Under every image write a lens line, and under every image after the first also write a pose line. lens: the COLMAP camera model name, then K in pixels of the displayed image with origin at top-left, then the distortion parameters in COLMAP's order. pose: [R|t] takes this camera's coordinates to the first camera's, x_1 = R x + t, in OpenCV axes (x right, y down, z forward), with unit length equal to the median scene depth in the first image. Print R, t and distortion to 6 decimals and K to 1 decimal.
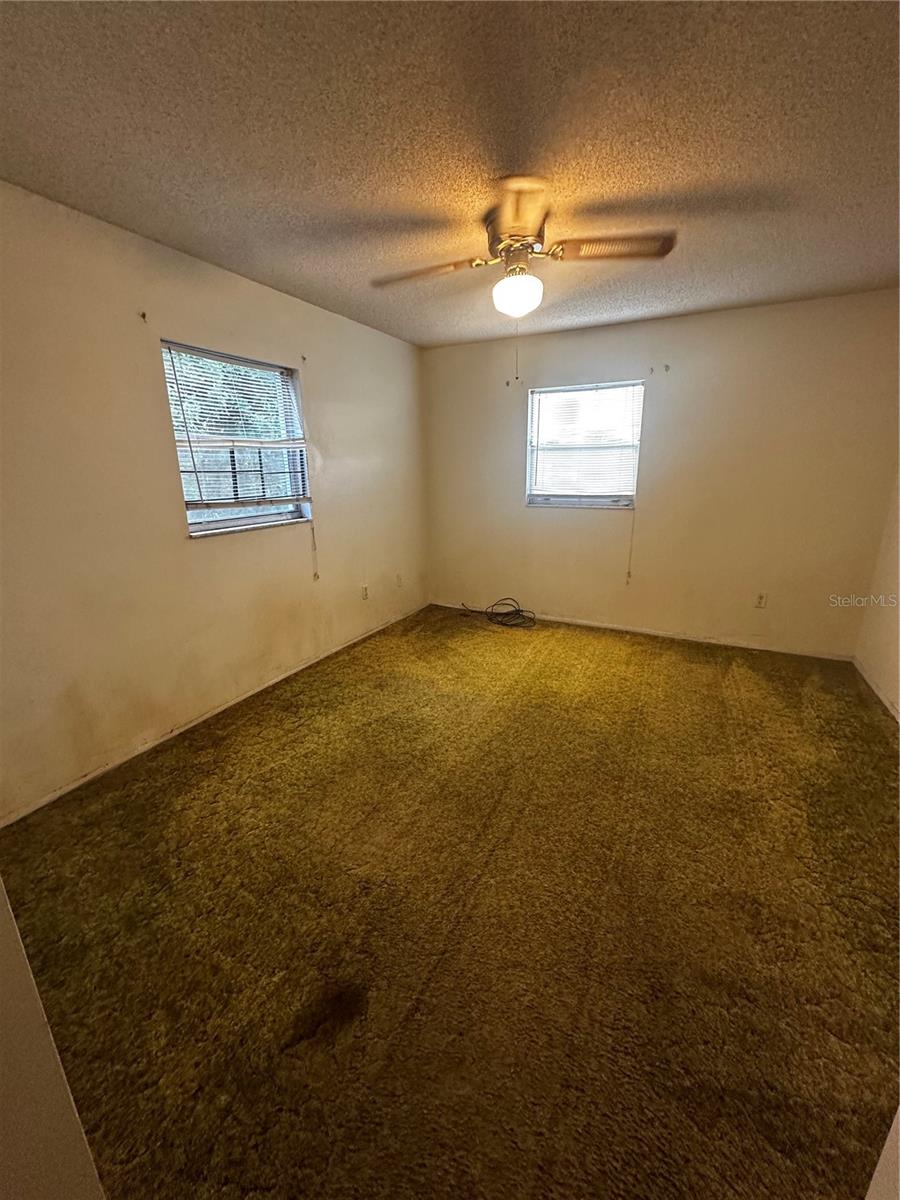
lens RADIAL K [[479.4, 0, 450.0], [0, 479.4, 600.0], [0, 0, 1]] dist [-0.002375, 0.000741]
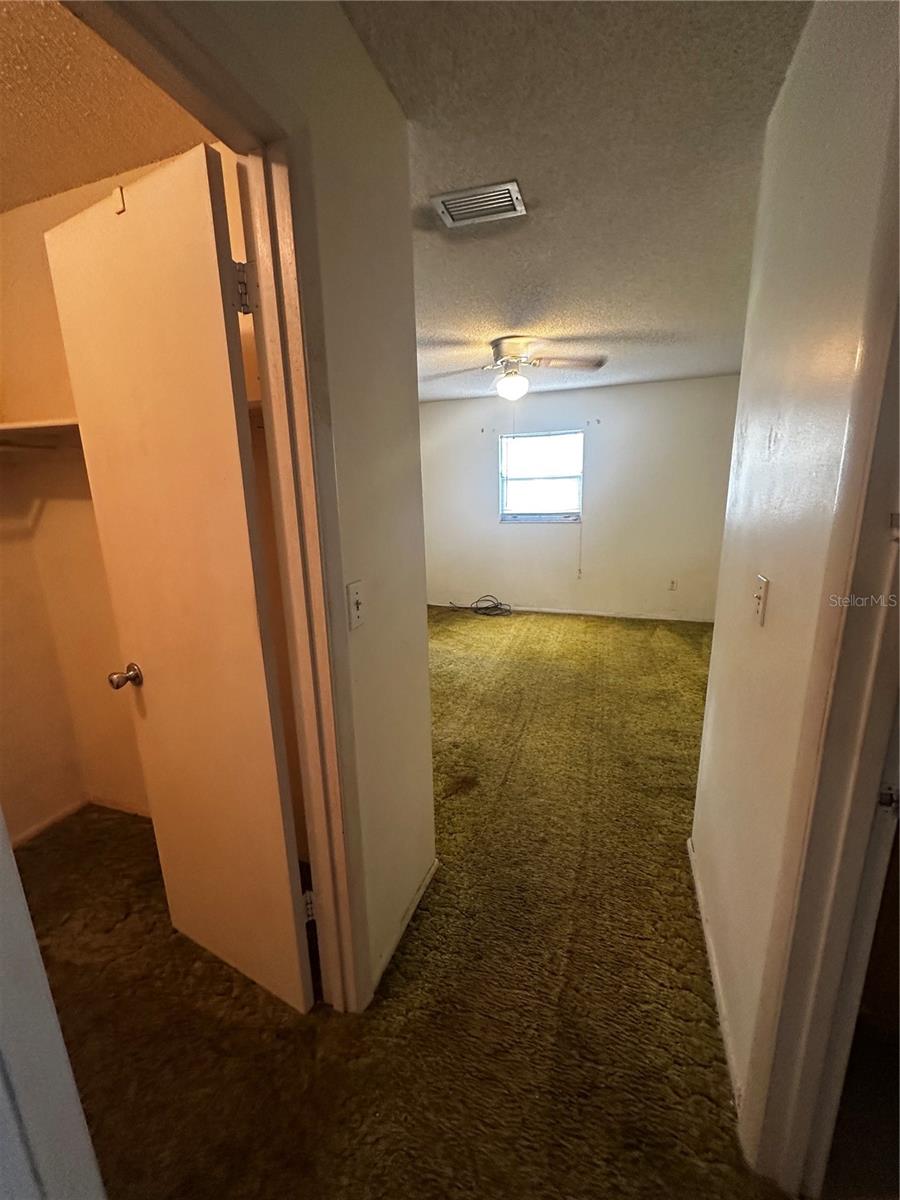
lens RADIAL K [[479.4, 0, 450.0], [0, 479.4, 600.0], [0, 0, 1]] dist [-0.002375, 0.000741]
pose [[0.991145, -0.044347, 0.125160, -0.177953], [0.050771, 0.997527, -0.048607, 0.084282], [-0.122695, 0.054531, 0.990945, -0.313368]]
